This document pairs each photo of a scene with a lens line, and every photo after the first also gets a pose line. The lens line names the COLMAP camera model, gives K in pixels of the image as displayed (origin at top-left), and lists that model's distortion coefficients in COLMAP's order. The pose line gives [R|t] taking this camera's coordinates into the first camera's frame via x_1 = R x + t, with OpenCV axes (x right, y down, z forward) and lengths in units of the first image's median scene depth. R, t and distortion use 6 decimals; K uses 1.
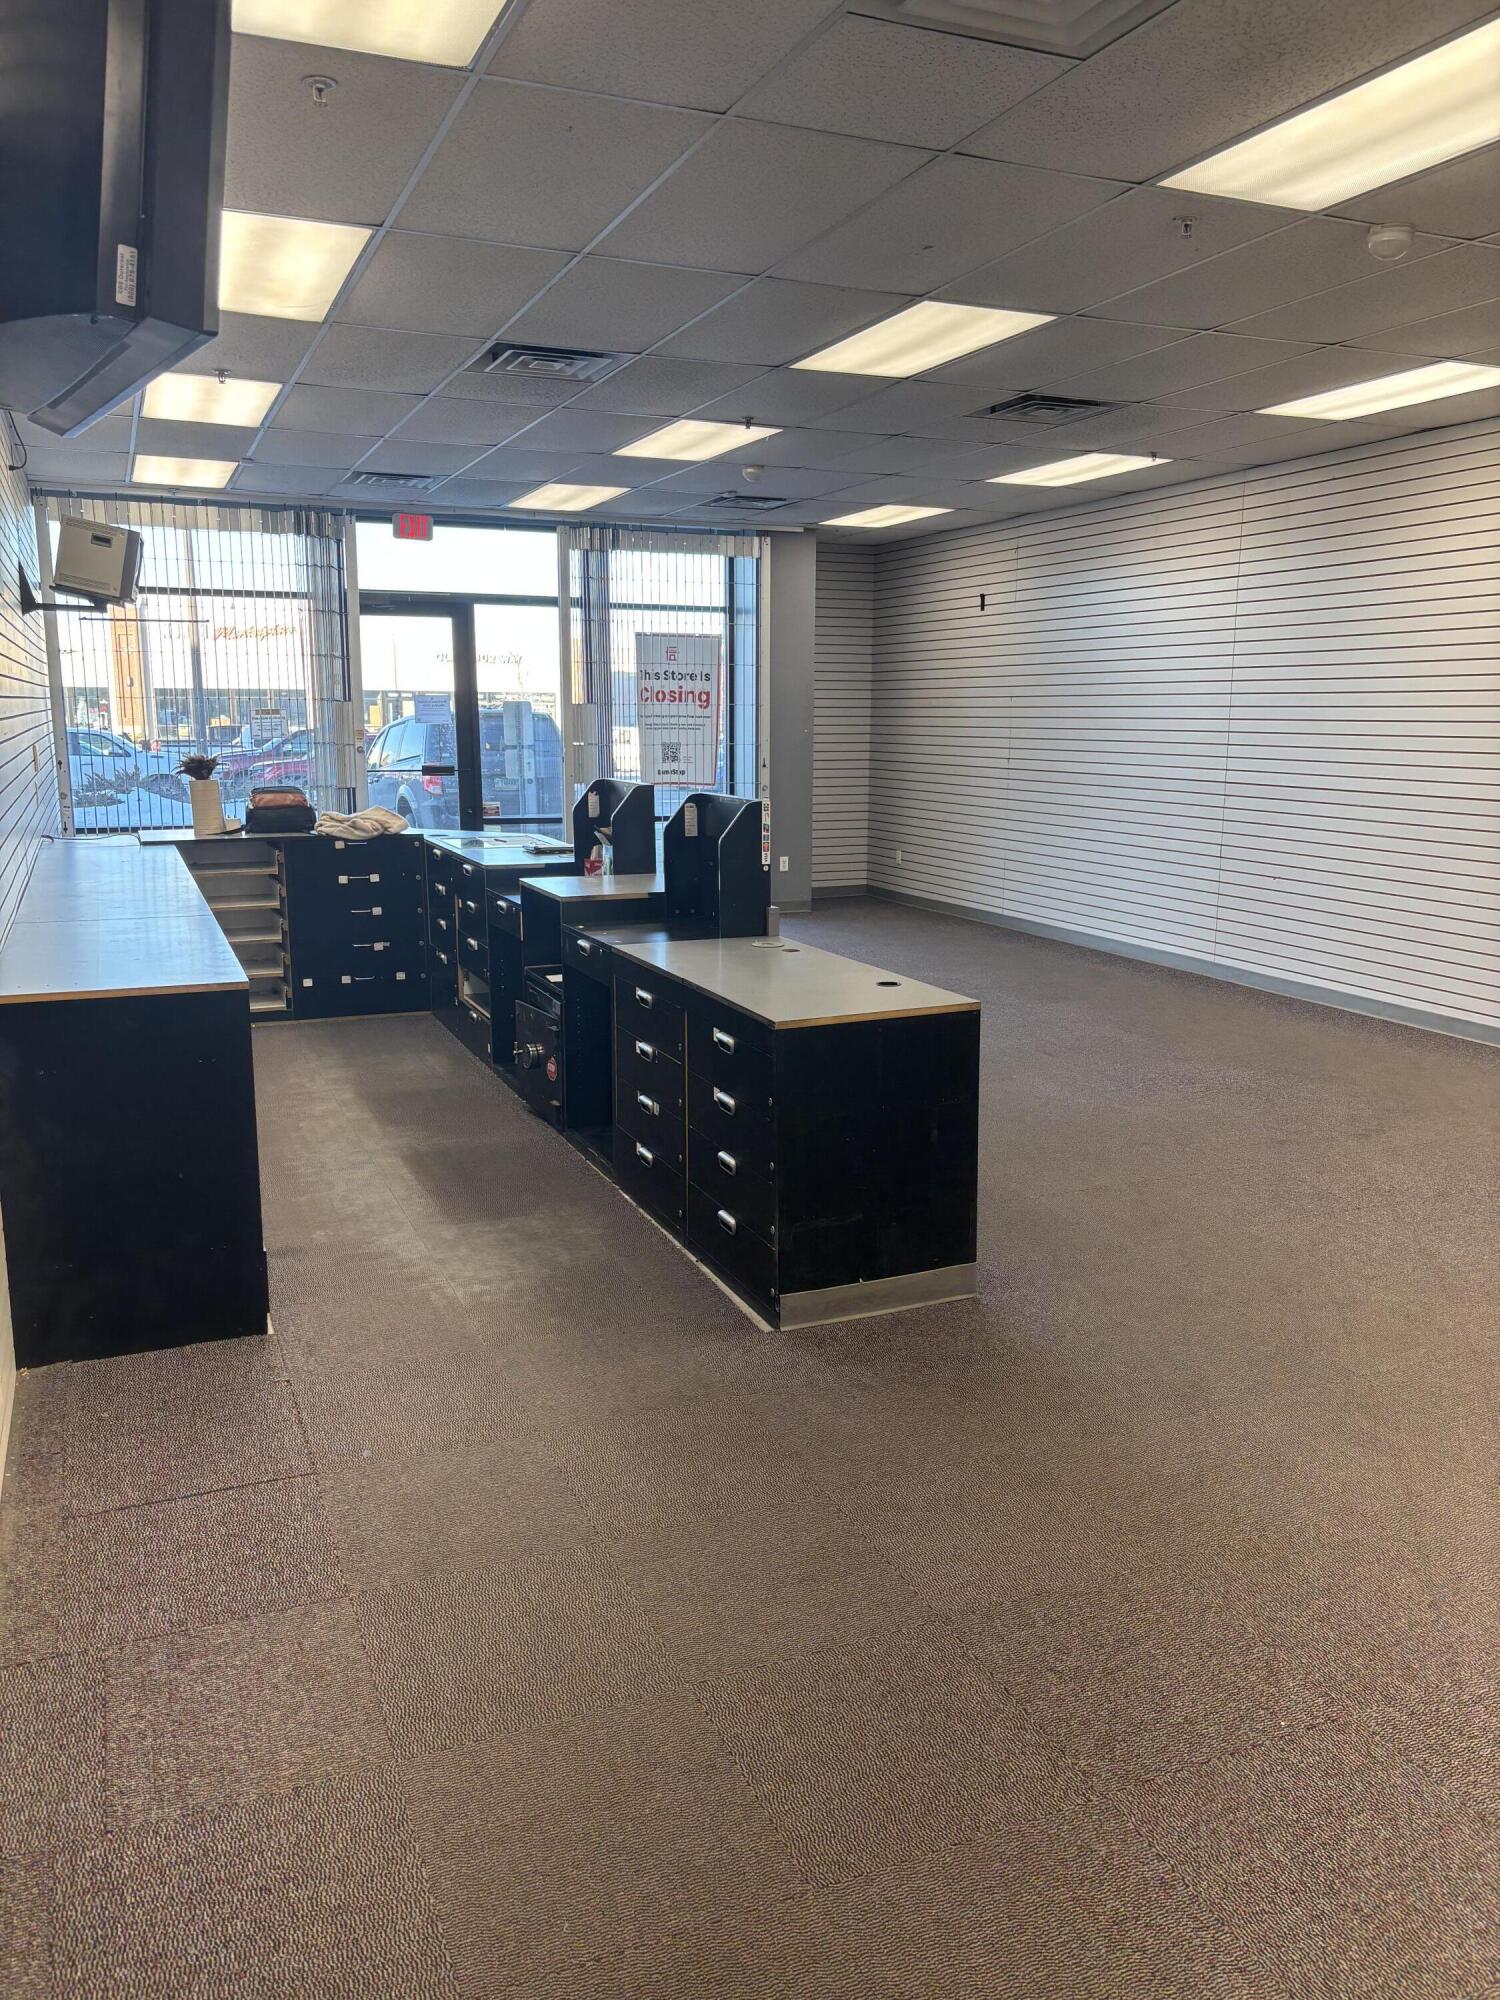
lens RADIAL K [[1530.8, 0, 753.6], [0, 1530.8, 997.5], [0, 0, 1]] dist [0.039691, -0.000062]
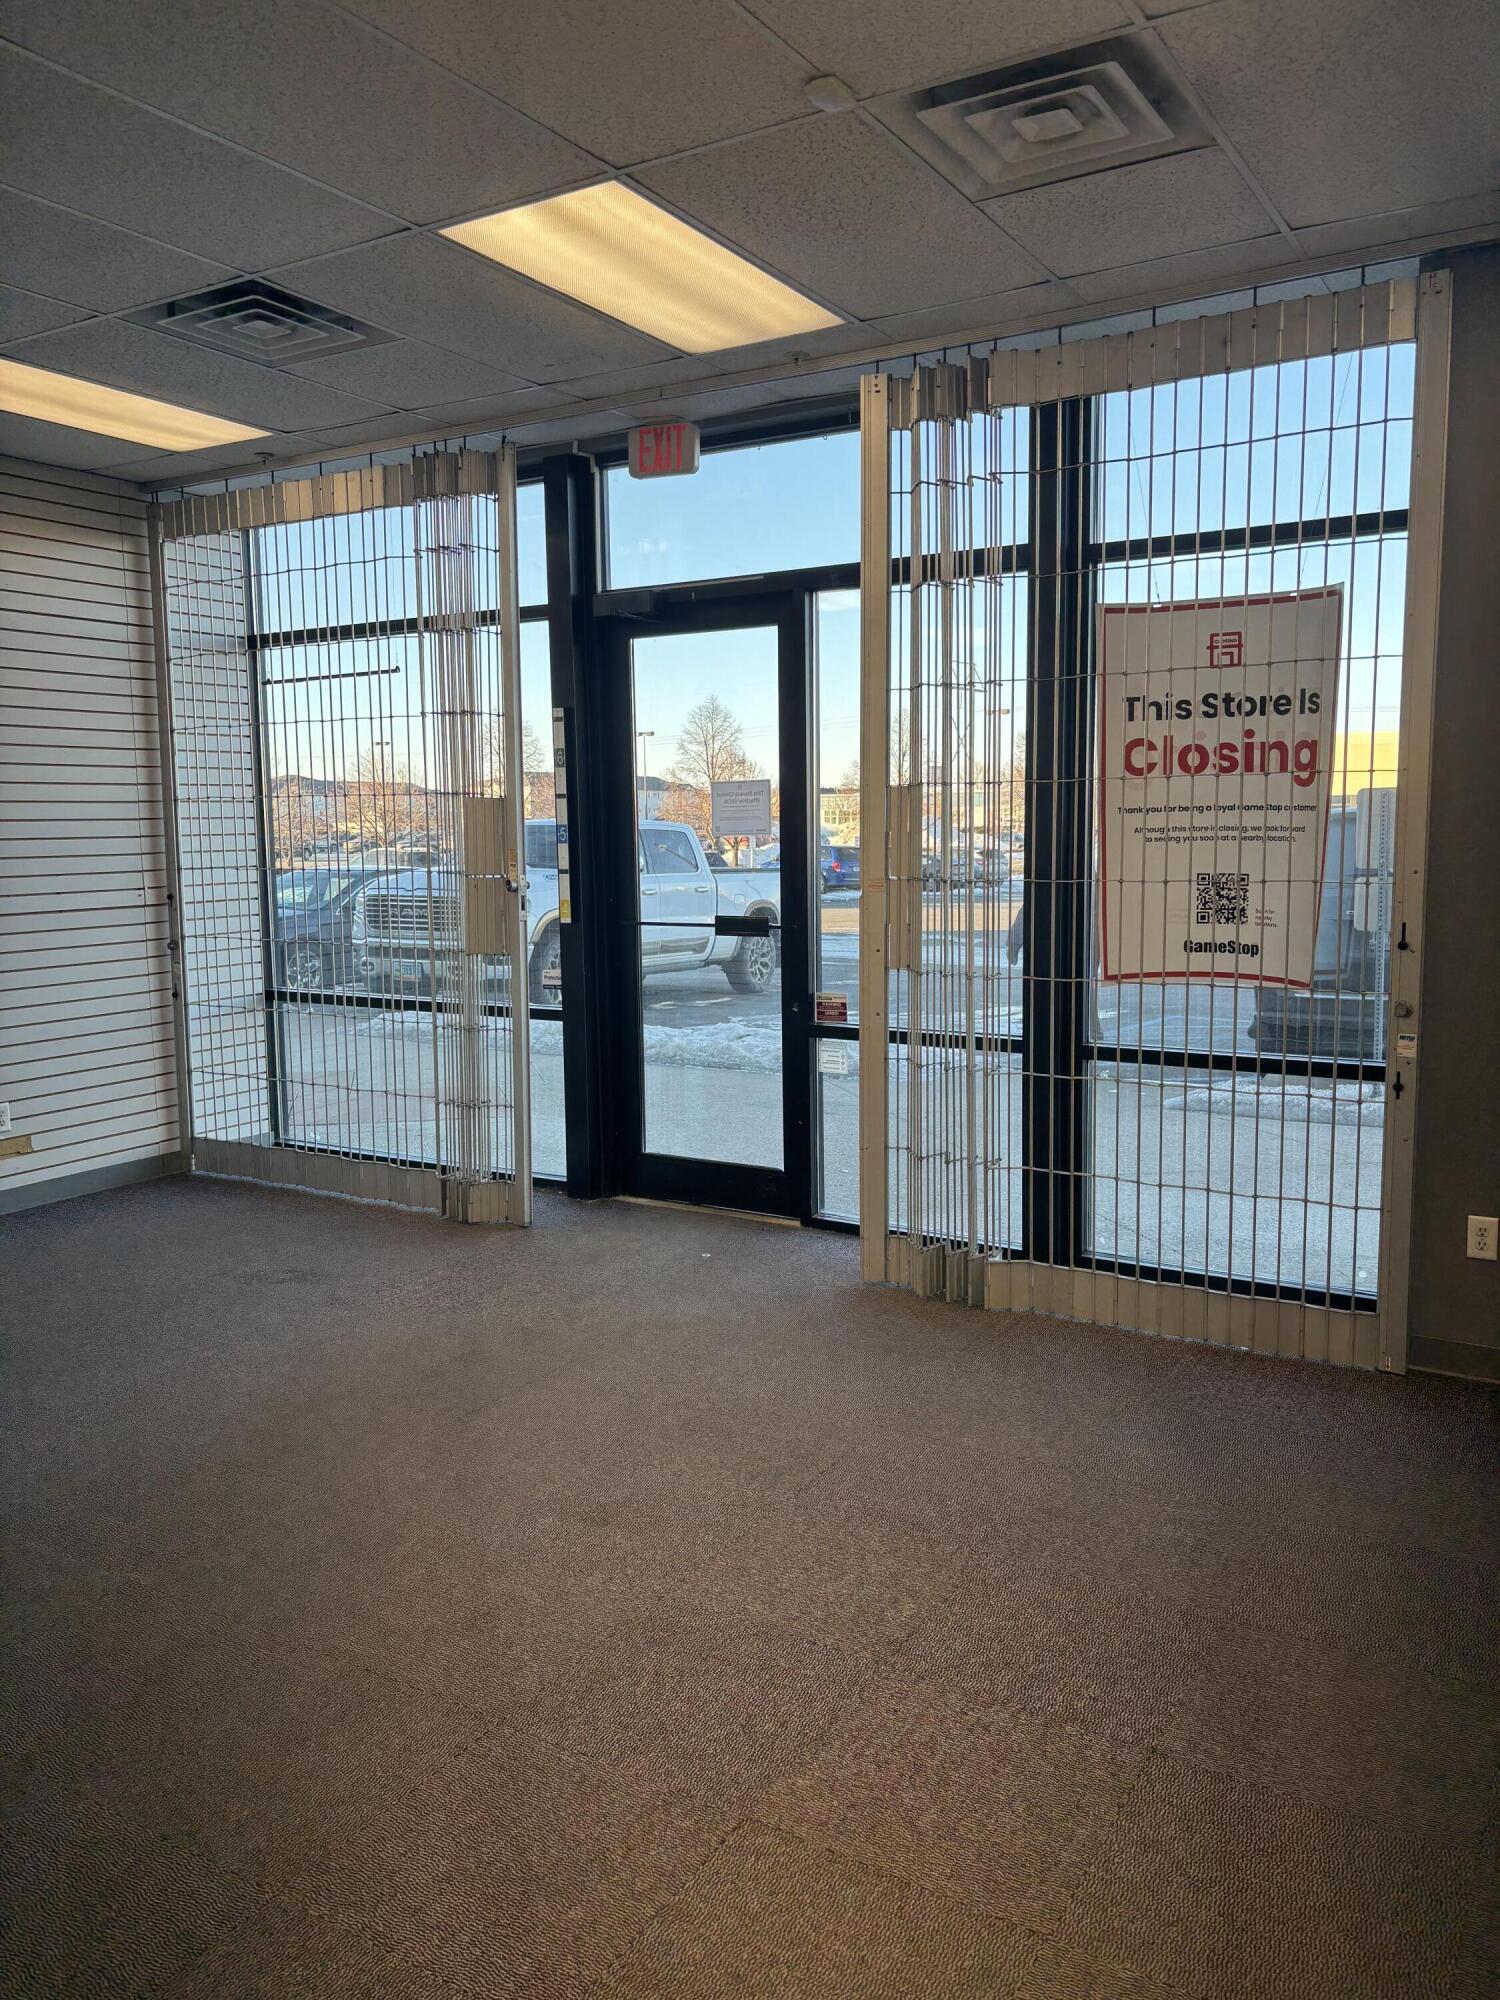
lens RADIAL K [[1530.8, 0, 748.4], [0, 1530.8, 1003.0], [0, 0, 1]] dist [0.039691, -0.000062]
pose [[0.583241, 0.080564, -0.808294, 0.201847], [-0.128214, 0.991726, 0.006331, -0.122331], [0.802117, 0.099942, 0.588744, 0.683604]]
